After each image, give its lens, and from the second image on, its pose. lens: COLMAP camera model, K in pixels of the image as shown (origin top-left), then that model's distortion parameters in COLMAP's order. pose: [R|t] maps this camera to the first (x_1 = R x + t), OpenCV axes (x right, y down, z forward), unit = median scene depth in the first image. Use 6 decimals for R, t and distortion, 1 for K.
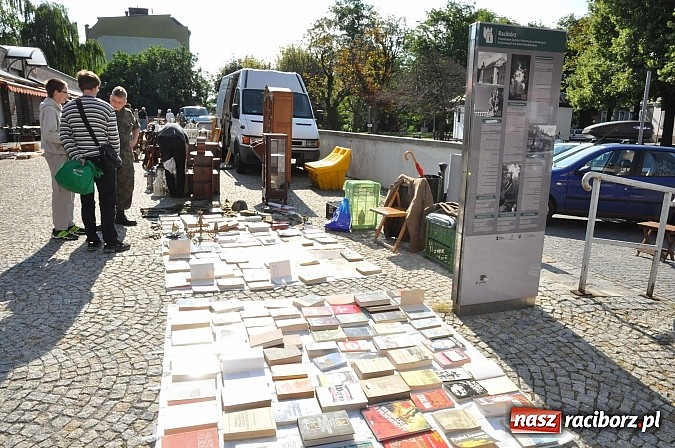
lens RADIAL K [[479.7, 0, 337.5], [0, 479.7, 224.0], [0, 0, 1]] dist [-0.106423, 0.090679]
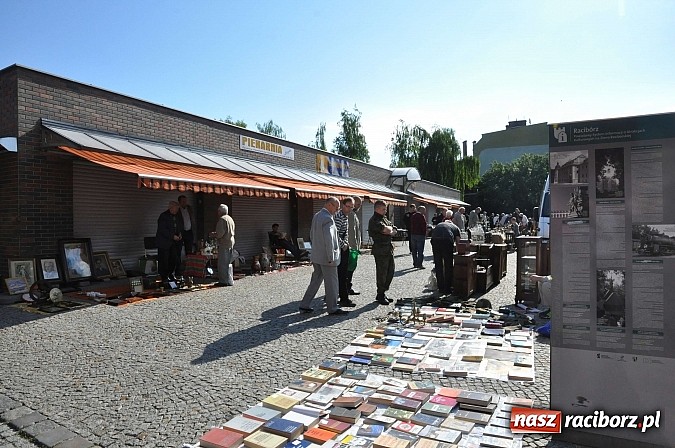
lens RADIAL K [[479.7, 0, 337.5], [0, 479.7, 224.0], [0, 0, 1]] dist [-0.106423, 0.090679]
pose [[0.699508, -0.021162, -0.714312, 0.624219], [-0.129591, 0.979233, -0.155916, -0.010820], [0.702777, 0.201633, 0.682238, 0.047706]]
